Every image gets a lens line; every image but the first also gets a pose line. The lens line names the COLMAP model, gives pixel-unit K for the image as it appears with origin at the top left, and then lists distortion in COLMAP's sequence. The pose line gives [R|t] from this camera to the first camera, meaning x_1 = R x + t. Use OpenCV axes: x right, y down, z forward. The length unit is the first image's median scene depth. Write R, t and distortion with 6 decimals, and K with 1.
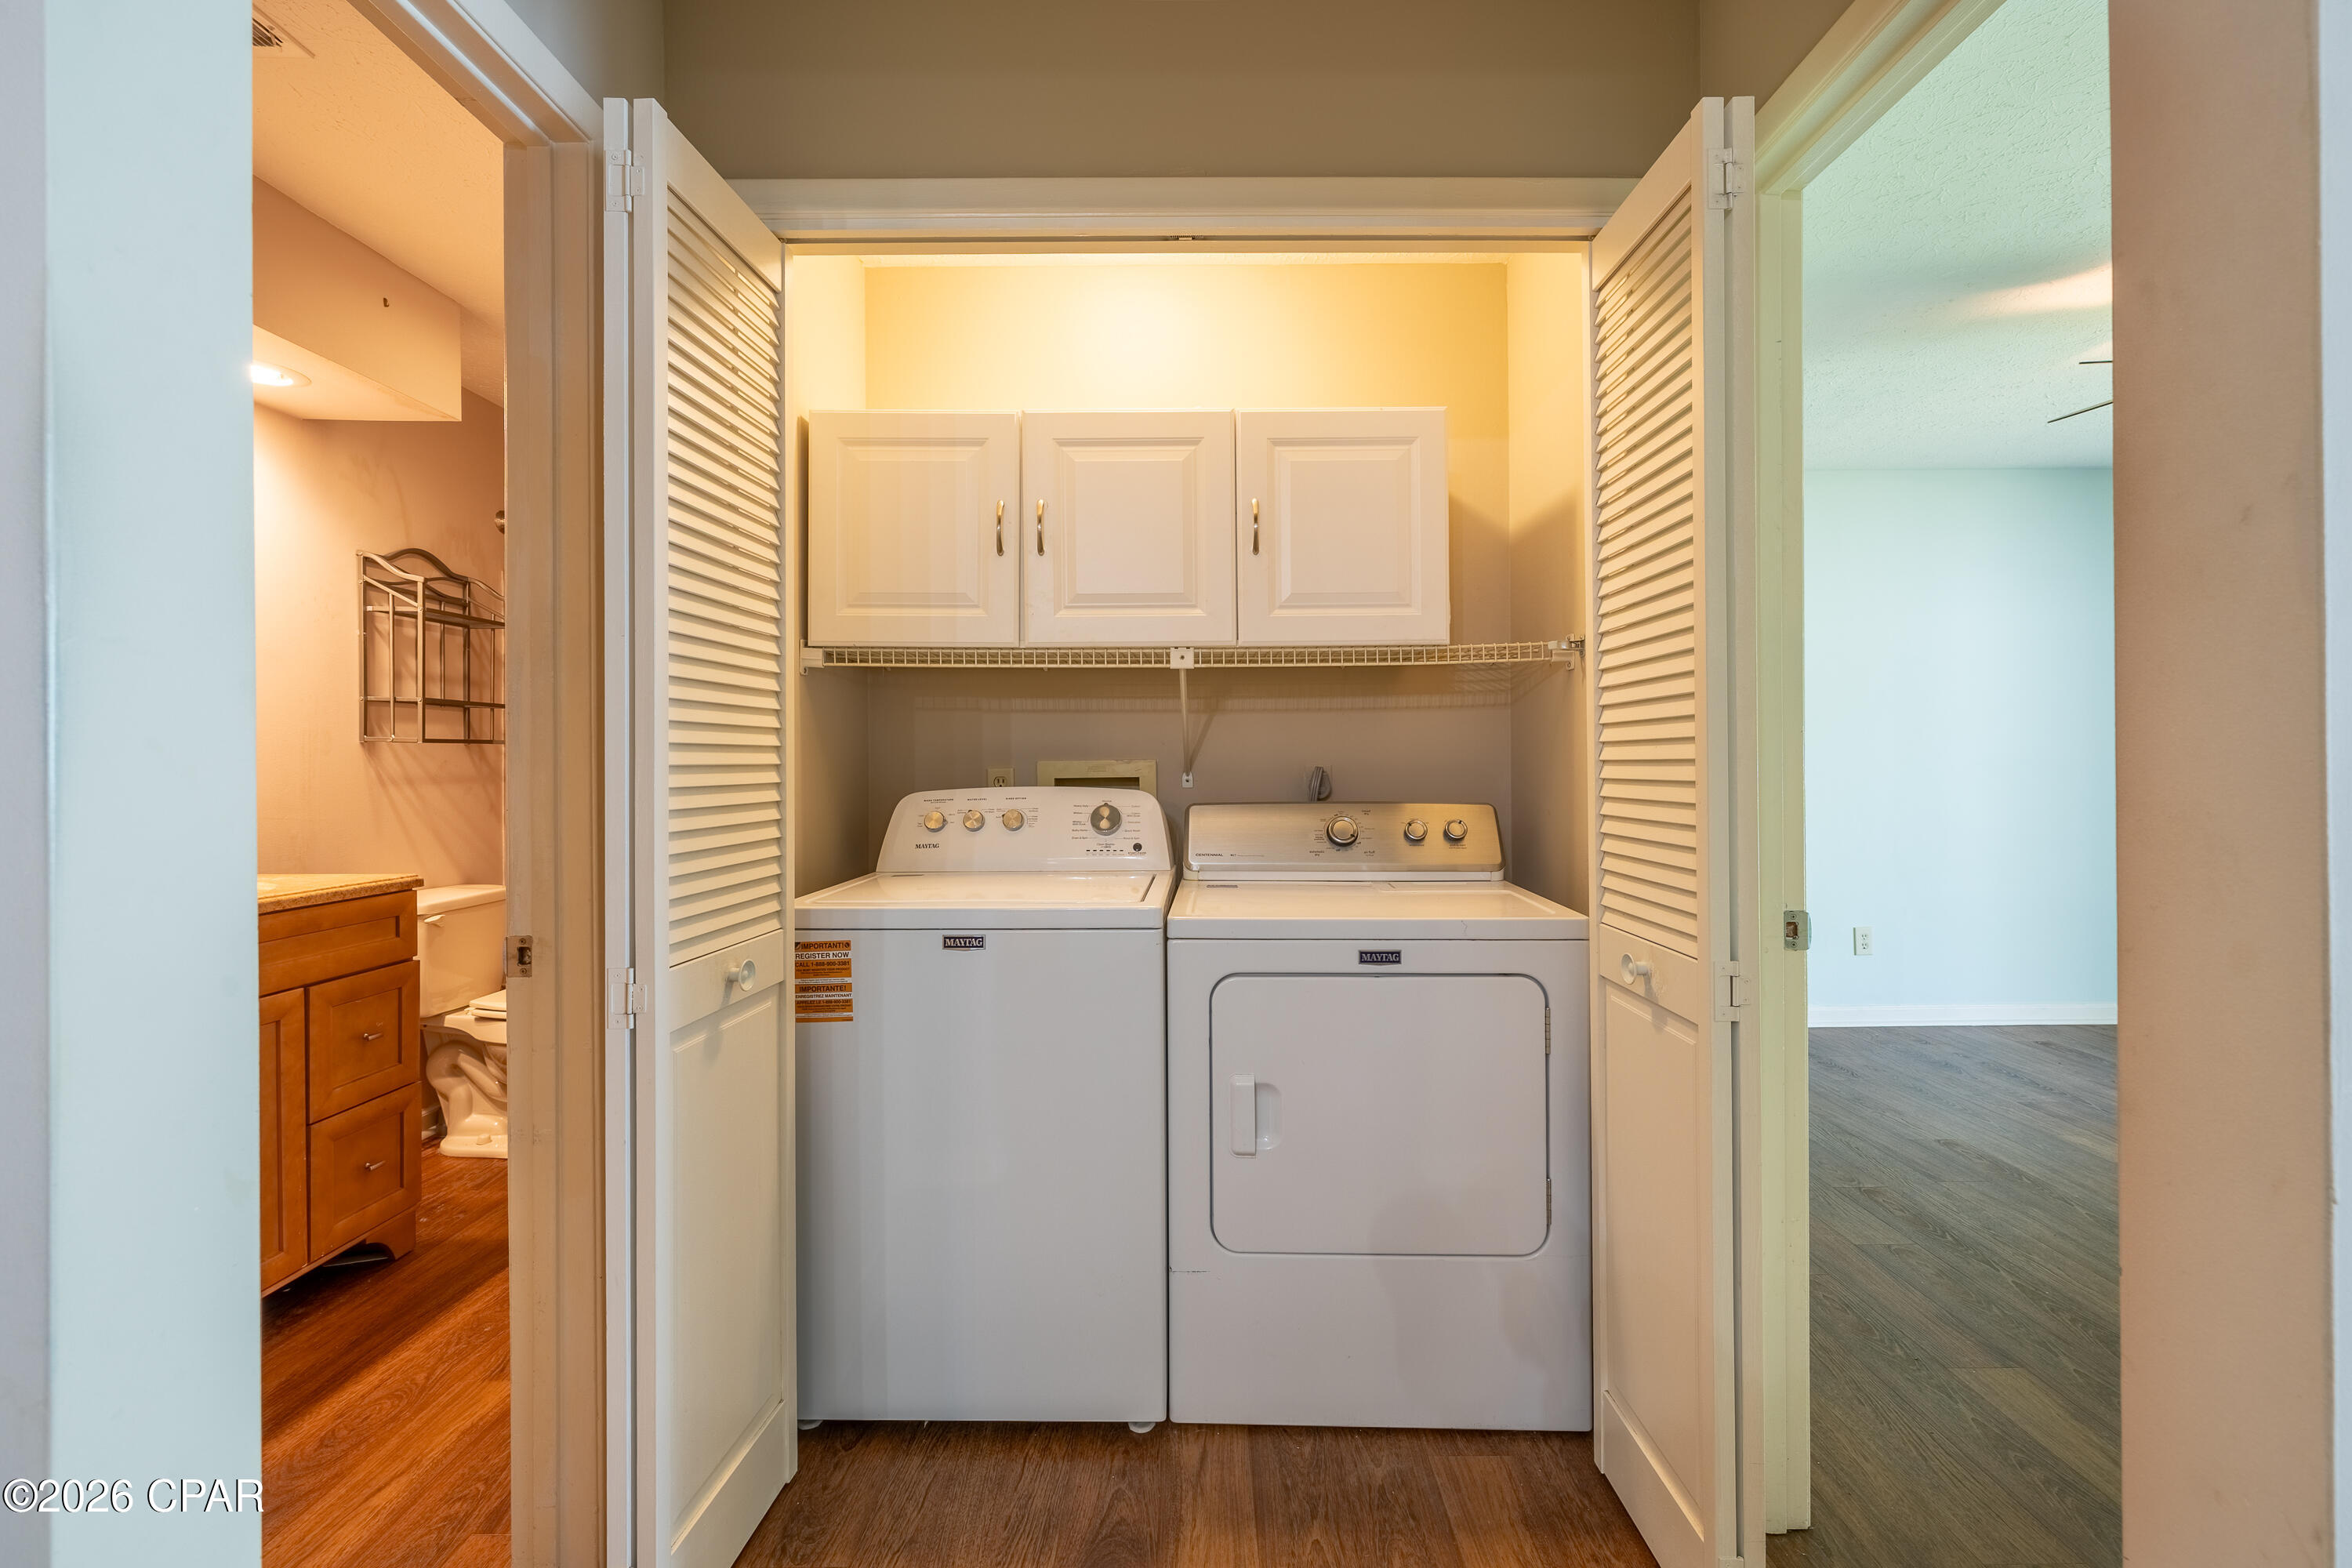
lens RADIAL K [[976.5, 0, 1199.0], [0, 976.5, 763.3], [0, 0, 1]] dist [-0.001205, 0.000404]
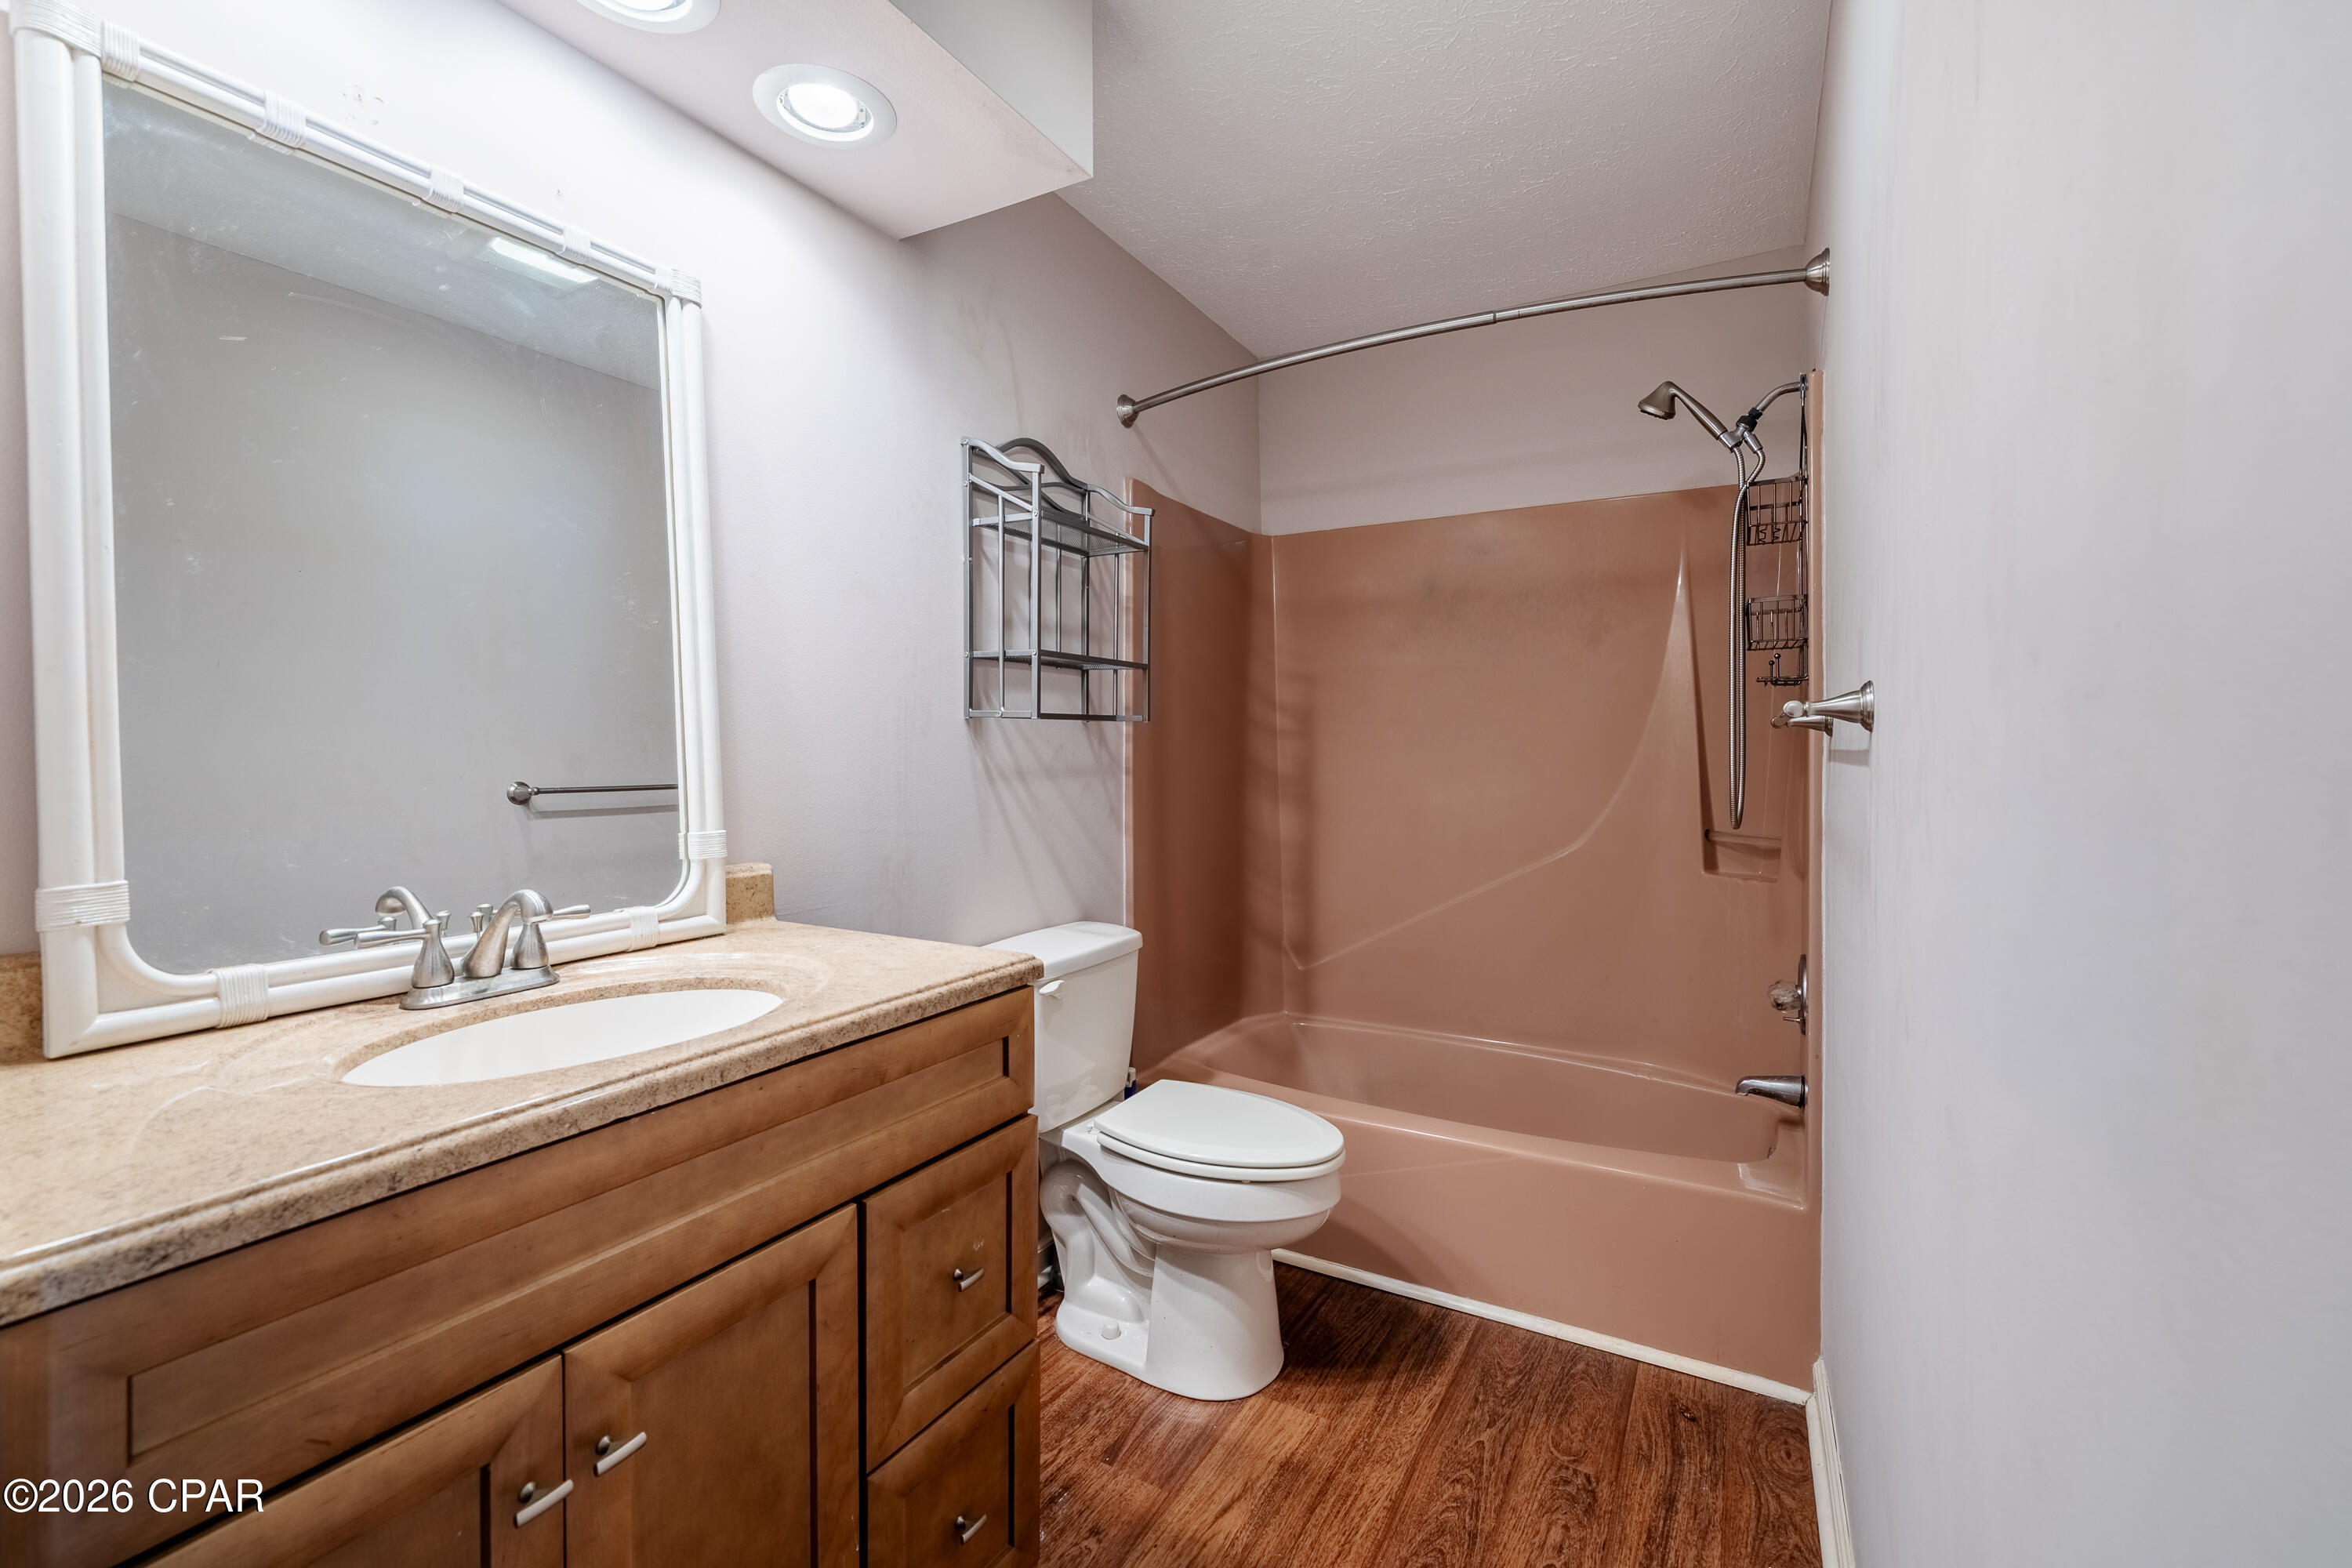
lens RADIAL K [[997.0, 0, 1186.5], [0, 997.0, 762.6], [0, 0, 1]] dist [0.001648, 0.000387]
pose [[0.871575, 0.013175, -0.490085, -0.367220], [-0.005194, 0.999831, 0.017642, -0.003640], [0.490235, -0.012831, 0.871496, 0.449387]]
